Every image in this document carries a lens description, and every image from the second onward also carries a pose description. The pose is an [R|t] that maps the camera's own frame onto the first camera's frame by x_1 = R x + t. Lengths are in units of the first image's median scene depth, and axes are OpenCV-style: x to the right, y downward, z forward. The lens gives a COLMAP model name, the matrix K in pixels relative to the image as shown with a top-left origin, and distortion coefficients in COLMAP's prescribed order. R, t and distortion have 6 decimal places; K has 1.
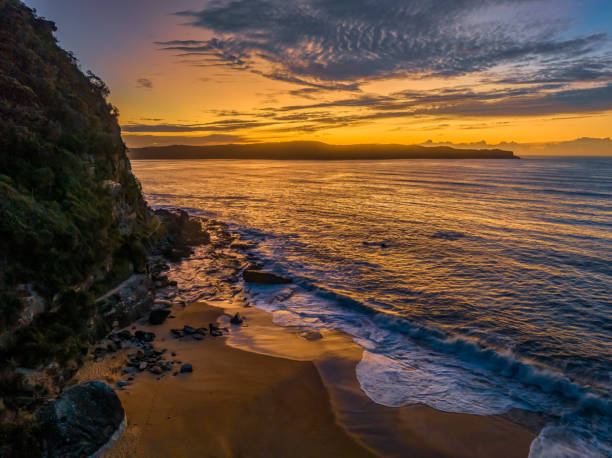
lens RADIAL K [[1950.2, 0, 305.8], [0, 1950.2, 229.1], [0, 0, 1]] dist [0.048946, 0.000000]
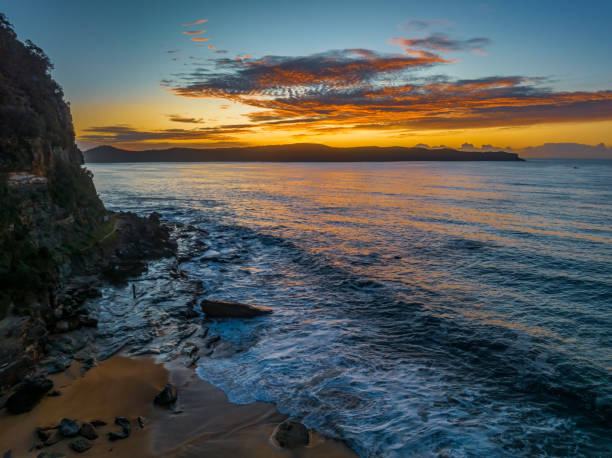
lens RADIAL K [[1950.2, 0, 306.2], [0, 1950.2, 229.0], [0, 0, 1]] dist [0.048946, 0.000000]
pose [[0.999995, -0.002797, -0.001554, 0.004756], [0.002794, 0.999993, -0.002362, -0.001654], [0.001561, 0.002357, 0.999996, 0.255257]]
